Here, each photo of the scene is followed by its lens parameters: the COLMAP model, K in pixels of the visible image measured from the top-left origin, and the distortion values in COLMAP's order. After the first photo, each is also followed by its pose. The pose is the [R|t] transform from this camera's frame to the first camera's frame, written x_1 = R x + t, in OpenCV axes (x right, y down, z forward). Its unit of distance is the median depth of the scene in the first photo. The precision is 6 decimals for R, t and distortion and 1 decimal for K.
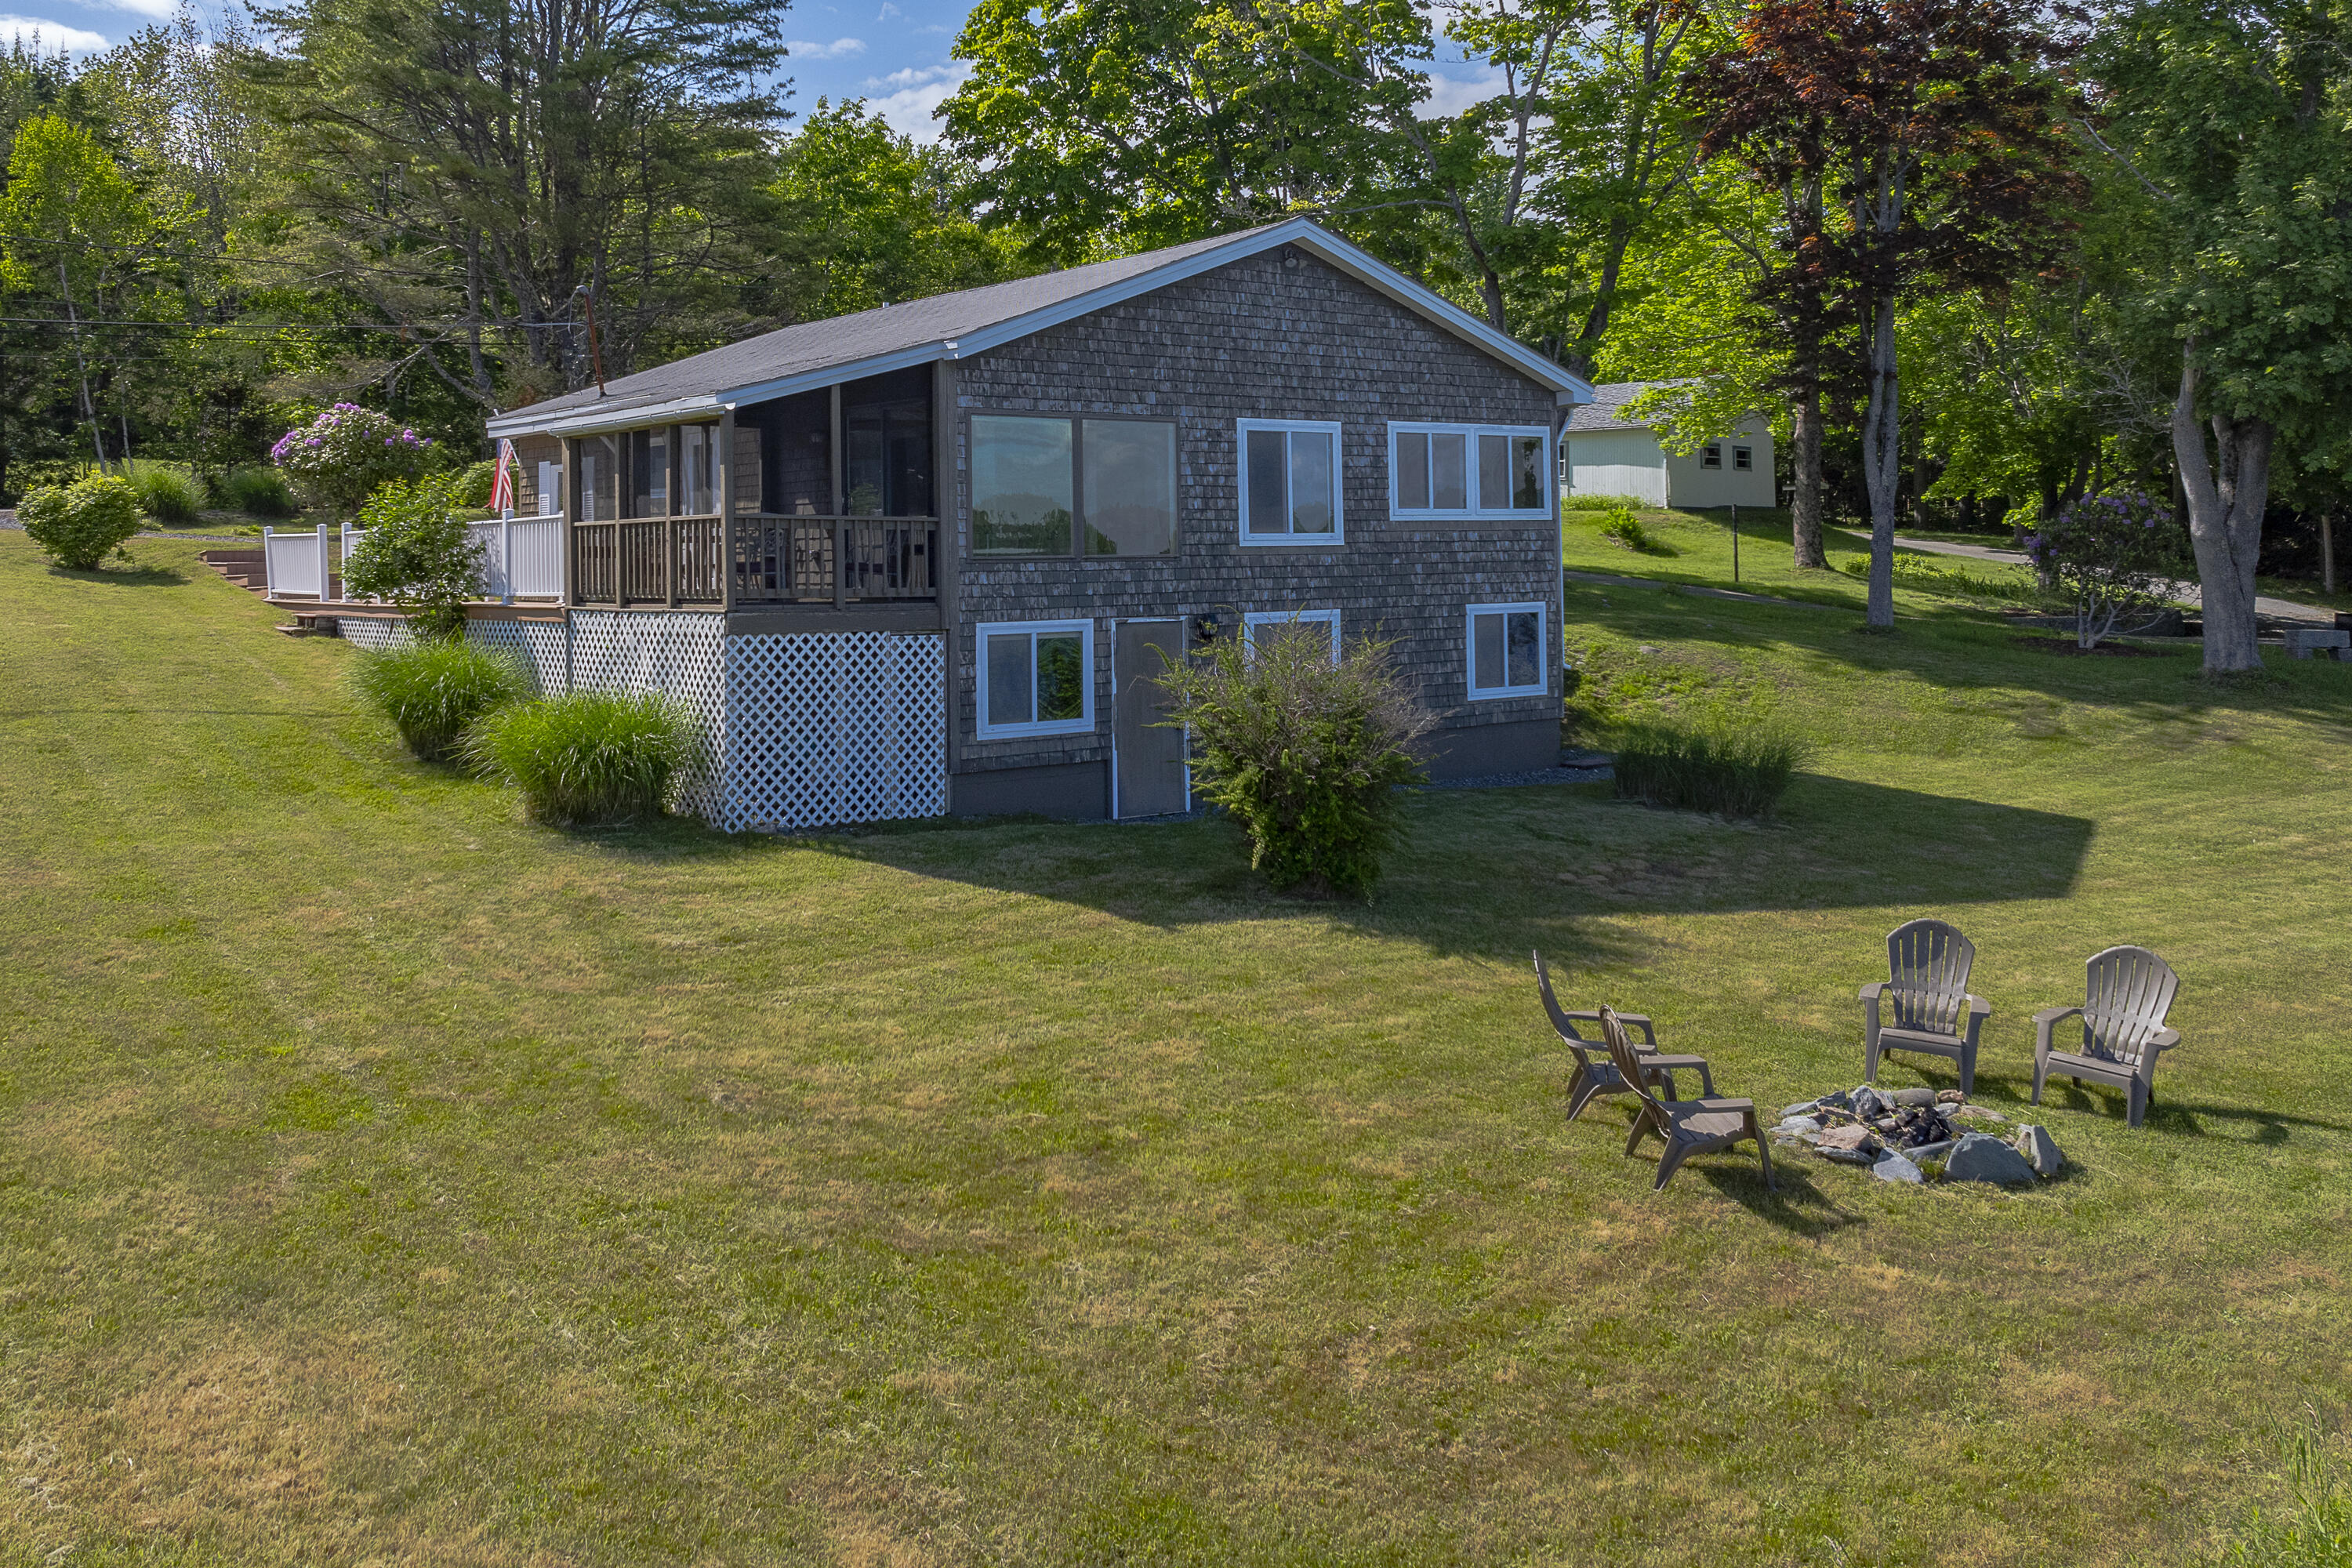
lens RADIAL K [[1975.2, 0, 1049.6], [0, 1975.2, 519.2], [0, 0, 1]] dist [-0.010433, -0.005126]
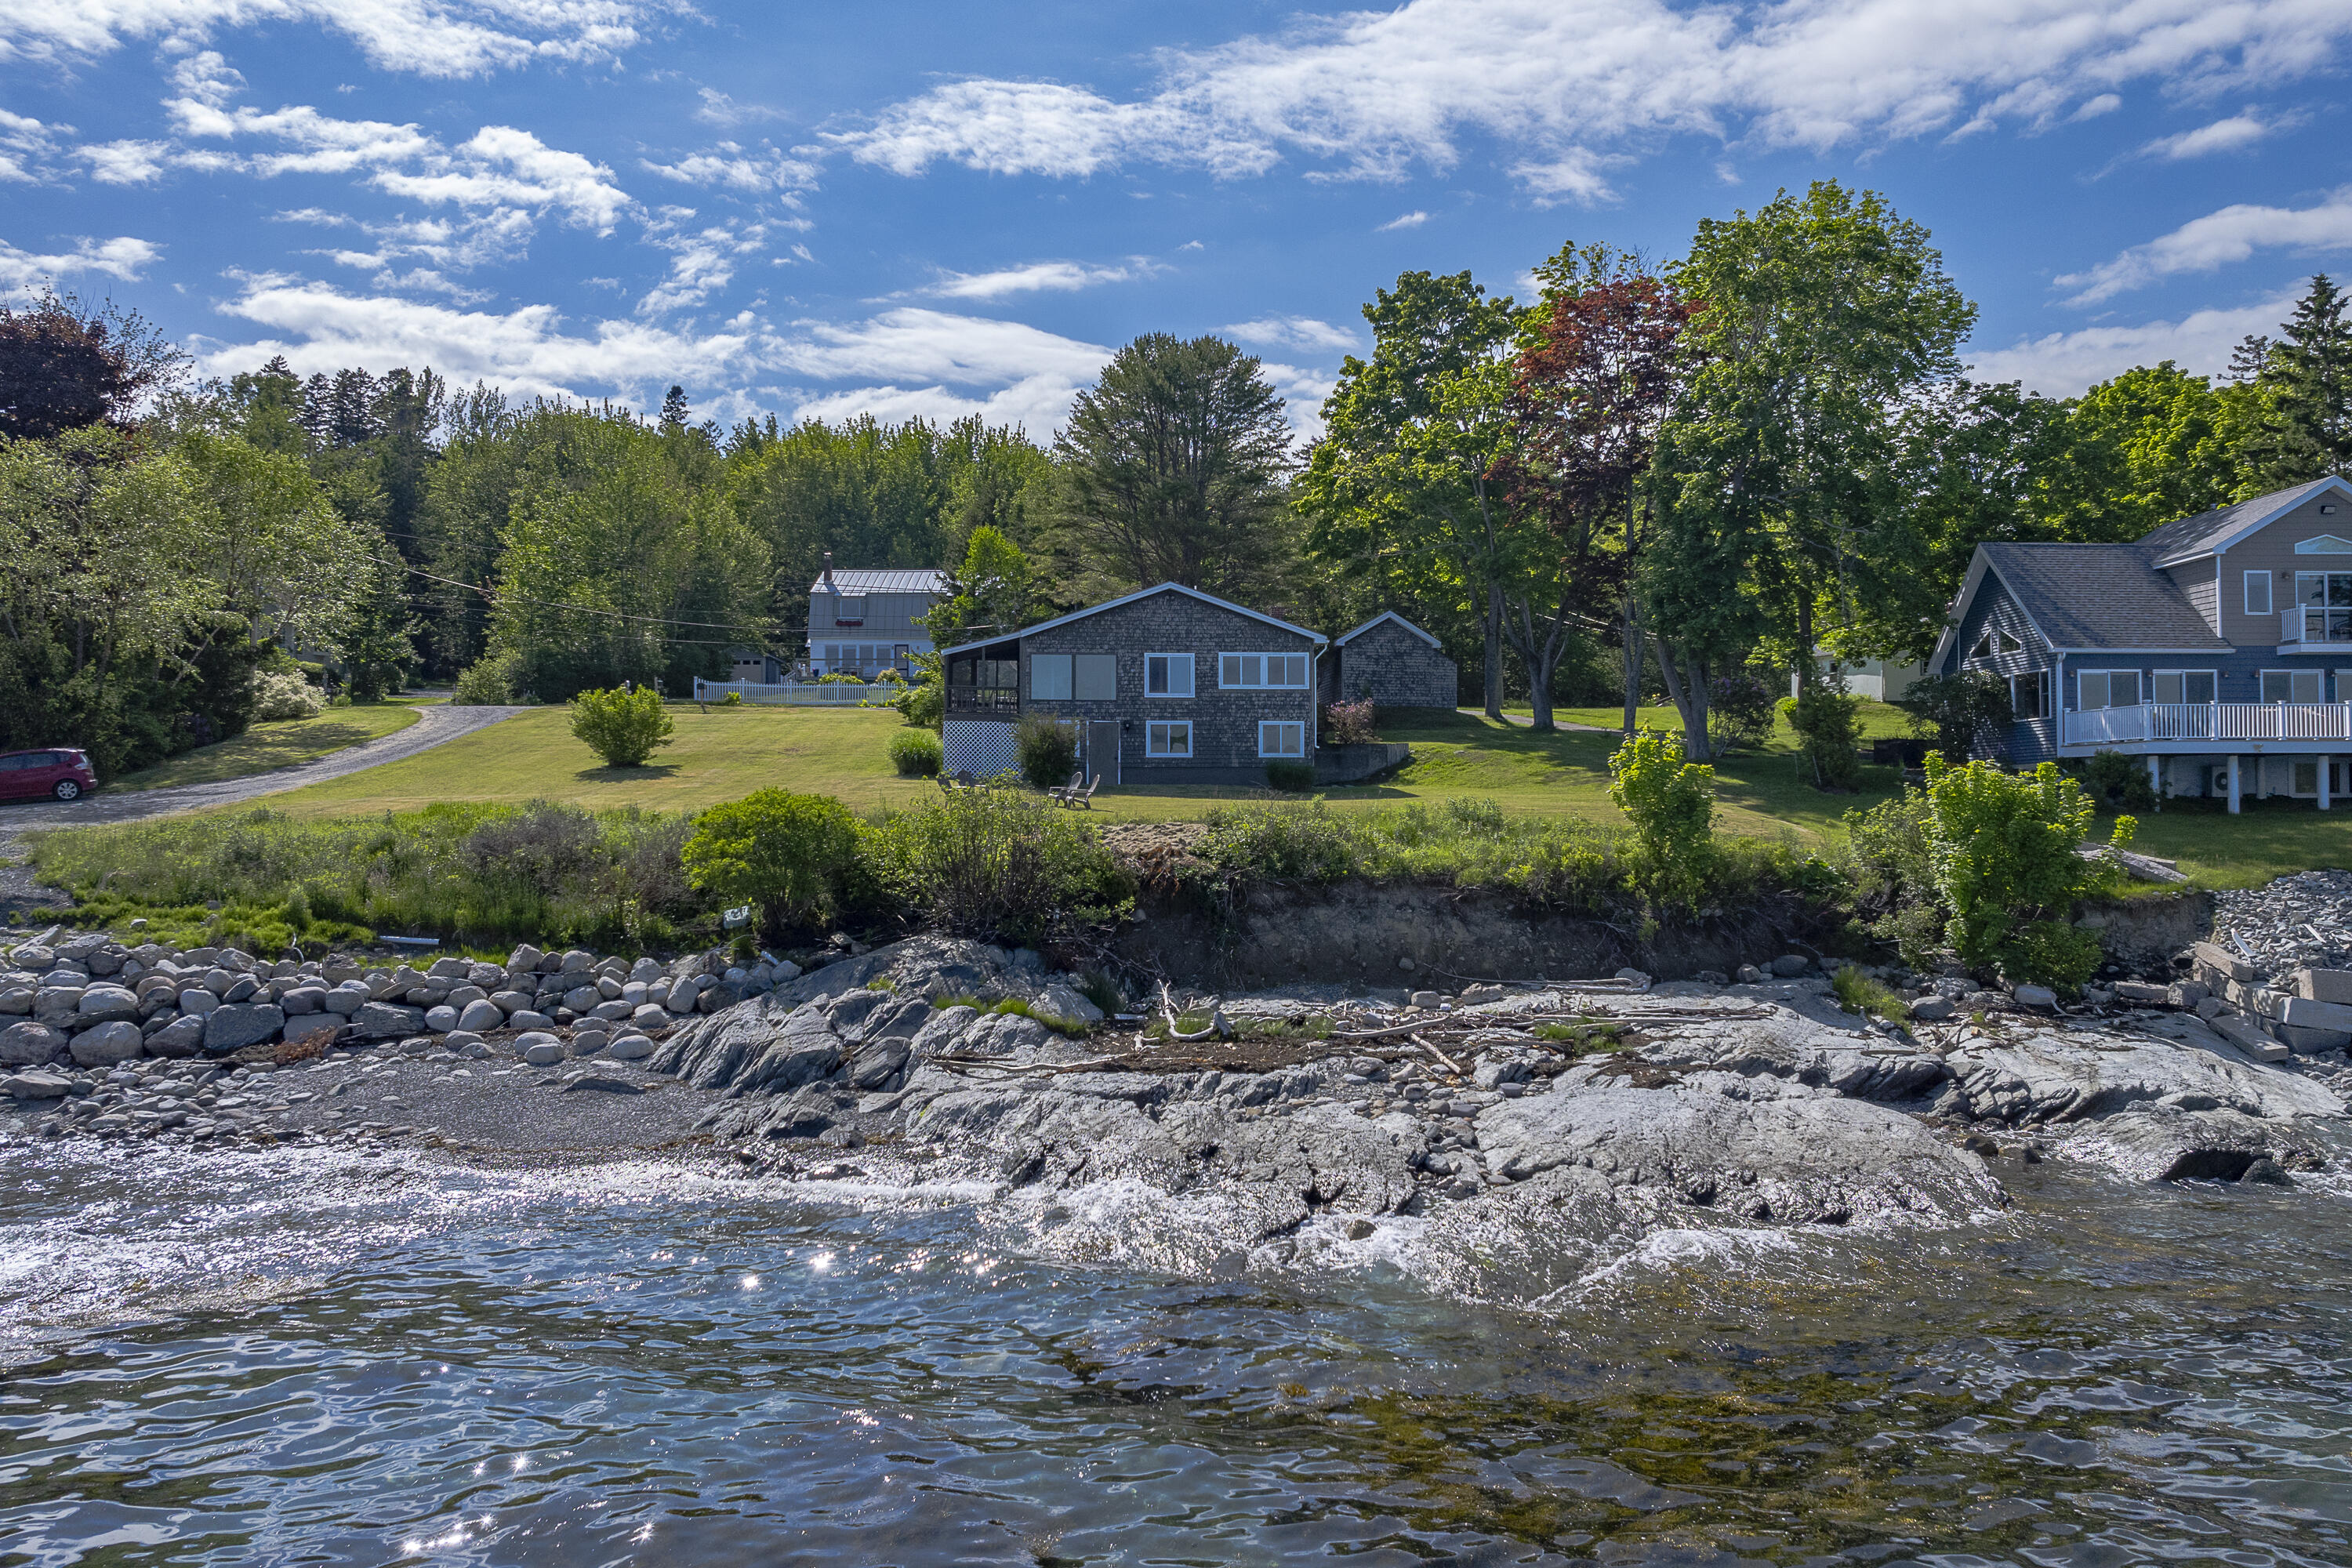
lens RADIAL K [[1793.5, 0, 1240.8], [0, 1793.5, 777.1], [0, 0, 1]] dist [-0.017085, -0.004749]
pose [[0.869199, 0.005129, -0.494436, 1.365716], [-0.000652, 0.999957, 0.009227, 0.095465], [0.494462, -0.007697, 0.869165, -1.086563]]
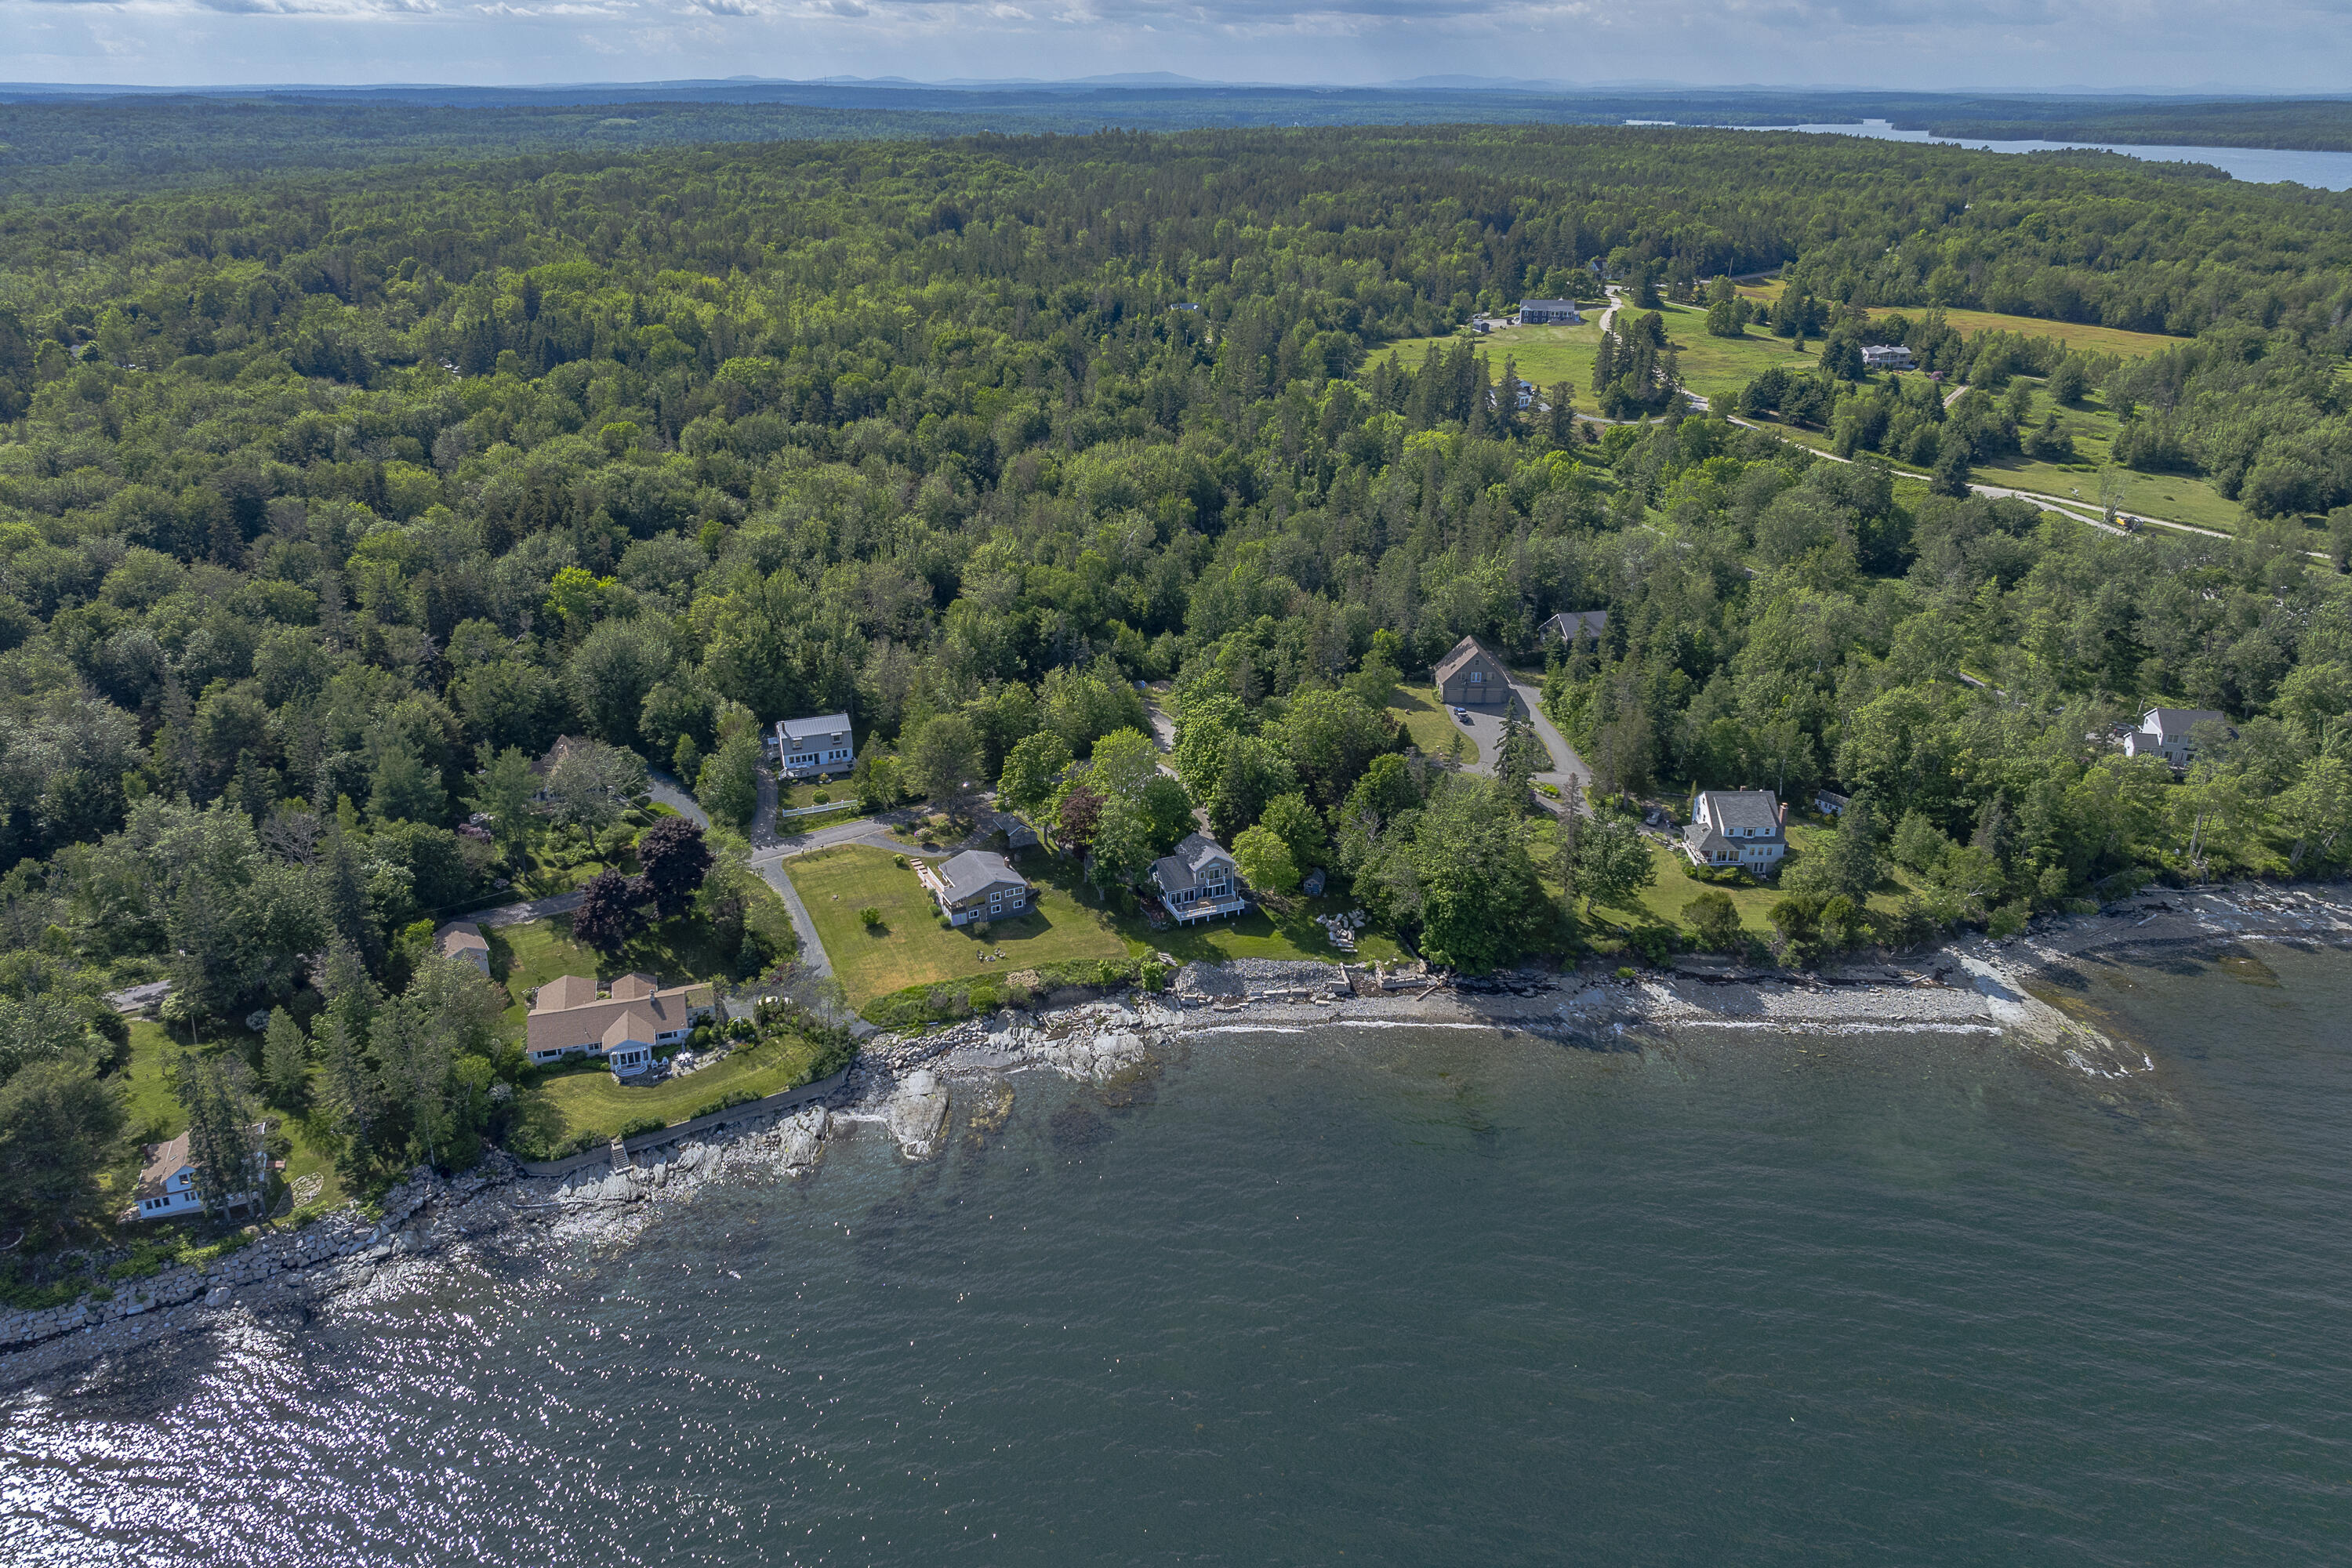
lens RADIAL K [[1635.8, 0, 1176.3], [0, 1635.8, 703.7], [0, 0, 1]] dist [-0.010428, -0.003326]
pose [[0.986340, 0.073236, -0.147549, 2.662103], [-0.012533, 0.926500, 0.376086, -5.028417], [0.164247, -0.369099, 0.914762, -7.847221]]
